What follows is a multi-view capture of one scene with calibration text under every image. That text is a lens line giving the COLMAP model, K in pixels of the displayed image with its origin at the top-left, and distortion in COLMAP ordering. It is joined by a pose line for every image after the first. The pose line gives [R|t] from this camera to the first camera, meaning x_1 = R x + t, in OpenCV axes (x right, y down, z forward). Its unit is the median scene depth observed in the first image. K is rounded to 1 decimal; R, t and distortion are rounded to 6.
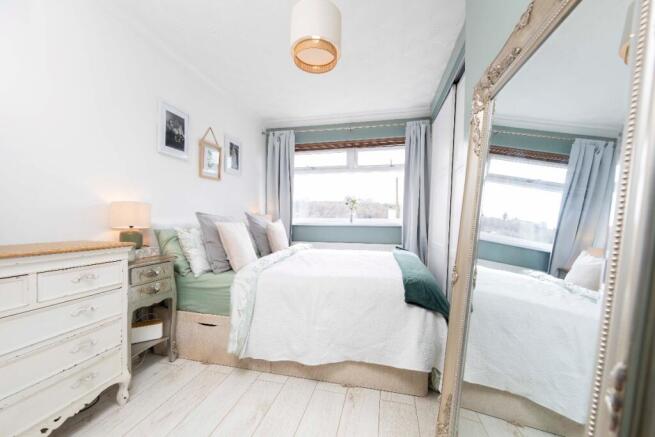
lens RADIAL K [[264.7, 0, 329.8], [0, 264.7, 221.5], [0, 0, 1]] dist [0.000617, 0.000130]
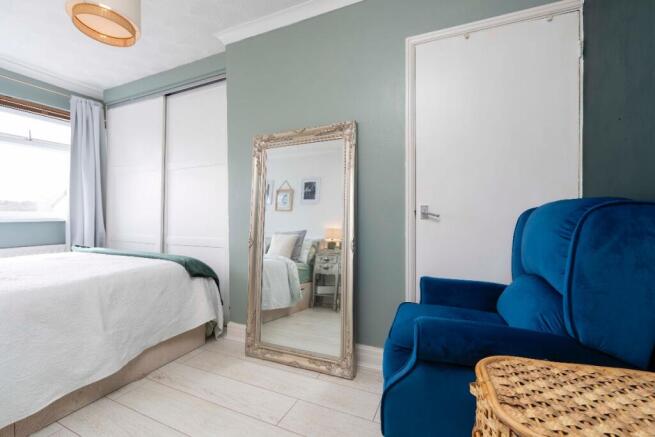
lens RADIAL K [[266.8, 0, 328.8], [0, 266.8, 217.8], [0, 0, 1]] dist [0.000121, 0.000033]
pose [[0.193285, -0.009609, 0.981096, -0.640241], [0.014957, 0.999865, 0.006846, 0.024288], [-0.981029, 0.013351, 0.193403, 0.096881]]
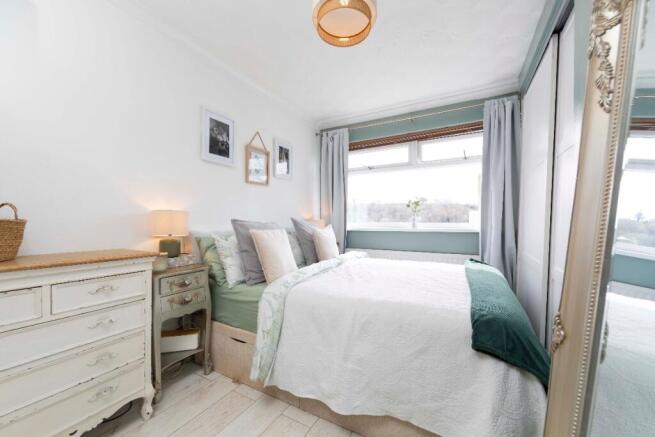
lens RADIAL K [[263.5, 0, 326.2], [0, 263.5, 221.4], [0, 0, 1]] dist [-0.000510, 0.000050]
pose [[0.959358, -0.007010, -0.282104, 0.092166], [0.003998, 0.999929, -0.011250, -0.015727], [0.282163, 0.009665, 0.959318, 0.186338]]
